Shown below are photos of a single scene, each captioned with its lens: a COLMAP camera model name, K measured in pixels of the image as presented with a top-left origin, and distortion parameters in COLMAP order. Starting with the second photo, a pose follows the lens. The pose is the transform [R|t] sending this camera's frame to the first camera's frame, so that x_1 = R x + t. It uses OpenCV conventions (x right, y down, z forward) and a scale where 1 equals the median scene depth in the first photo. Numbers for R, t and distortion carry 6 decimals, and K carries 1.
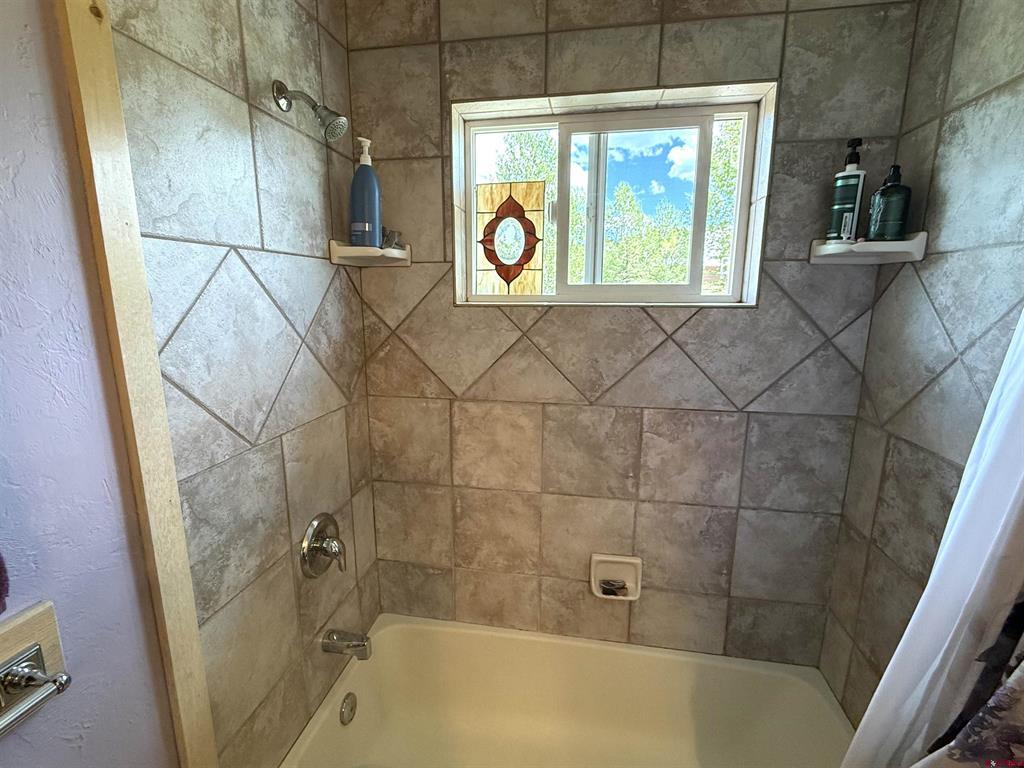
lens RADIAL K [[457.9, 0, 512.0], [0, 457.9, 384.0], [0, 0, 1]] dist [-0.001874, 0.000408]
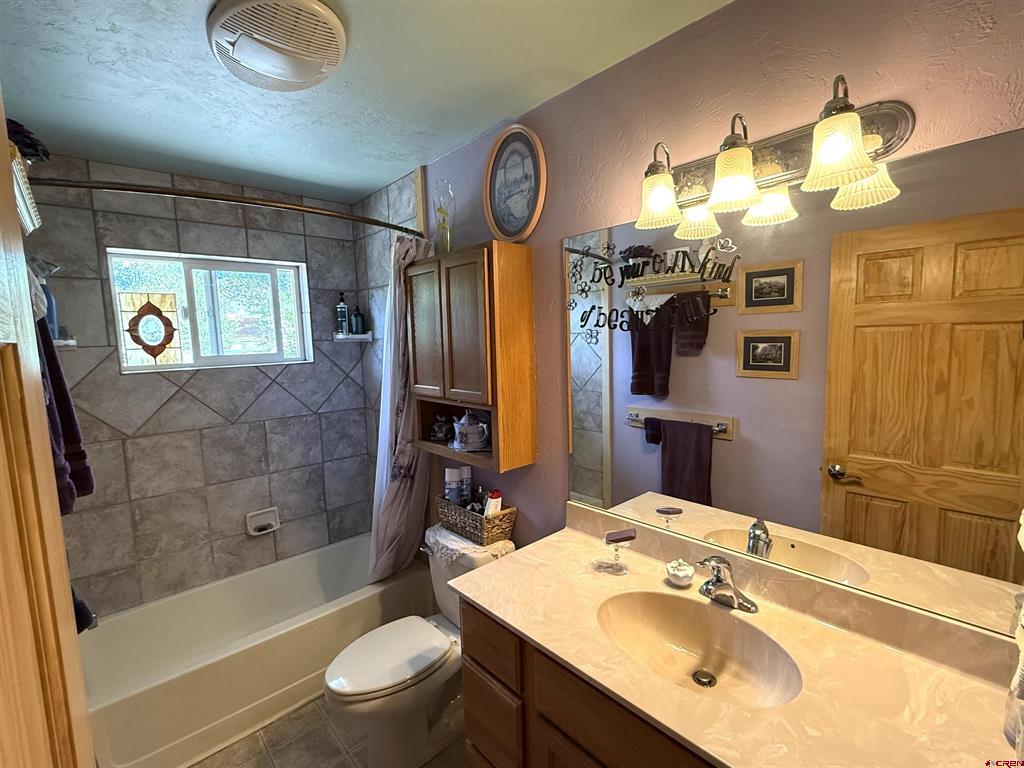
lens RADIAL K [[457.9, 0, 512.0], [0, 457.9, 384.0], [0, 0, 1]] dist [-0.001874, 0.000408]
pose [[0.603602, -0.103482, 0.790541, -0.535013], [0.183293, 0.982994, -0.011276, 0.107852], [-0.775930, 0.151707, 0.612305, -0.887624]]
